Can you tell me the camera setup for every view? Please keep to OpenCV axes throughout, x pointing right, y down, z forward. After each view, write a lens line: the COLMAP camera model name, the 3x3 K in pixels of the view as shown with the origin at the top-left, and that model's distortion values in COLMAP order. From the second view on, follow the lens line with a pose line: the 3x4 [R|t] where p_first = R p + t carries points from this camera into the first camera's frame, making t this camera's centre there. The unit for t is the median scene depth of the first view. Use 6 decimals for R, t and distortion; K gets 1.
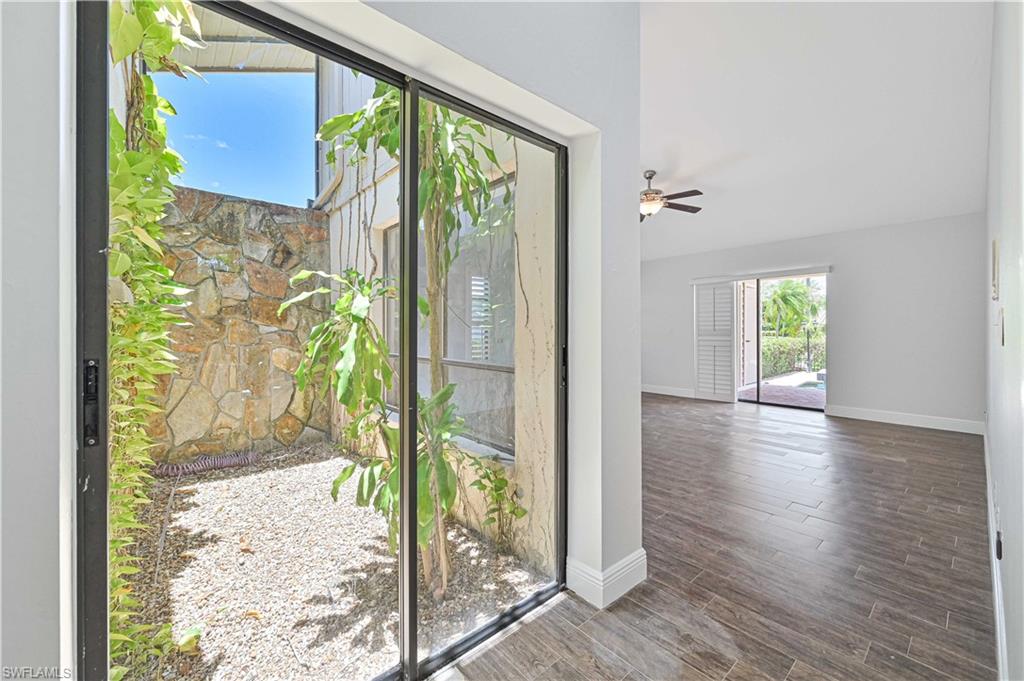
lens RADIAL K [[406.7, 0, 510.3], [0, 406.7, 325.9], [0, 0, 1]] dist [0.000506, 0.000091]
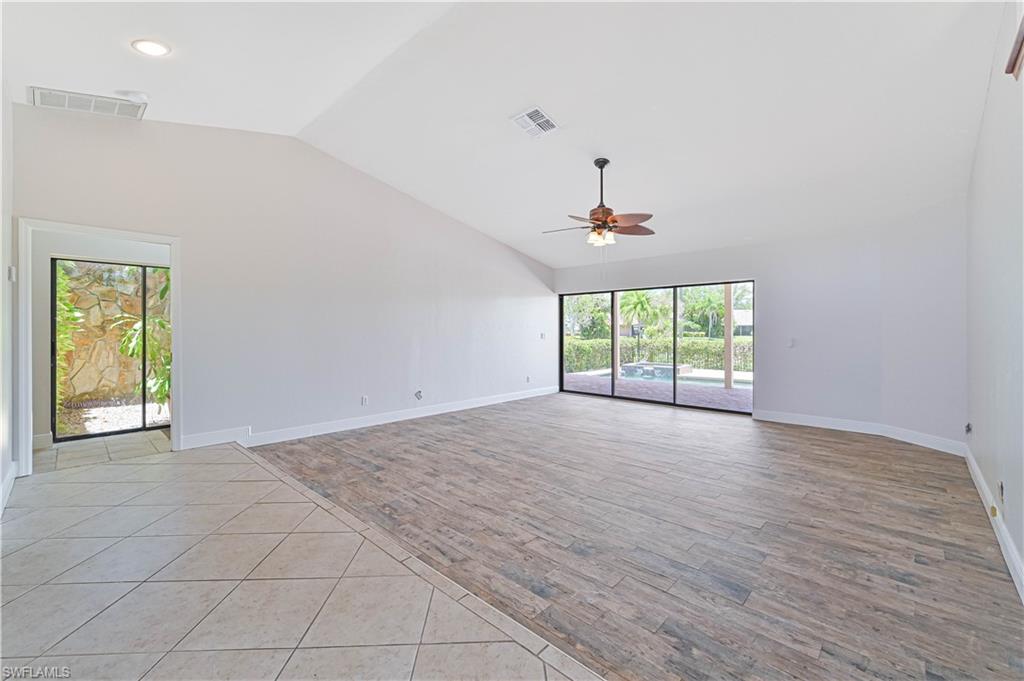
lens RADIAL K [[440.0, 0, 522.2], [0, 440.0, 335.1], [0, 0, 1]] dist [0.002439, 0.000585]
pose [[0.995137, 0.005422, 0.098347, 0.968788], [-0.005802, 0.999977, 0.003577, 0.001900], [-0.098325, -0.004130, 0.995146, -1.161895]]
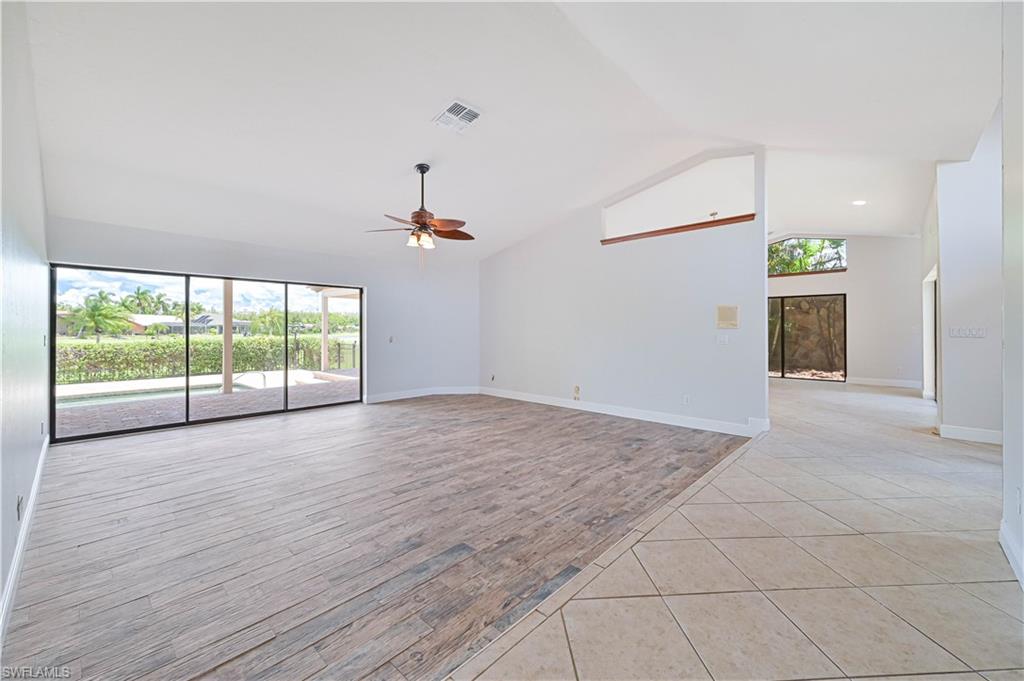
lens RADIAL K [[406.7, 0, 521.7], [0, 406.7, 331.7], [0, 0, 1]] dist [0.000506, 0.000091]
pose [[-0.125484, 0.002342, 0.992093, -4.240989], [0.008279, 0.999965, -0.001313, -0.002637], [-0.992061, 0.008048, -0.125499, 5.283835]]
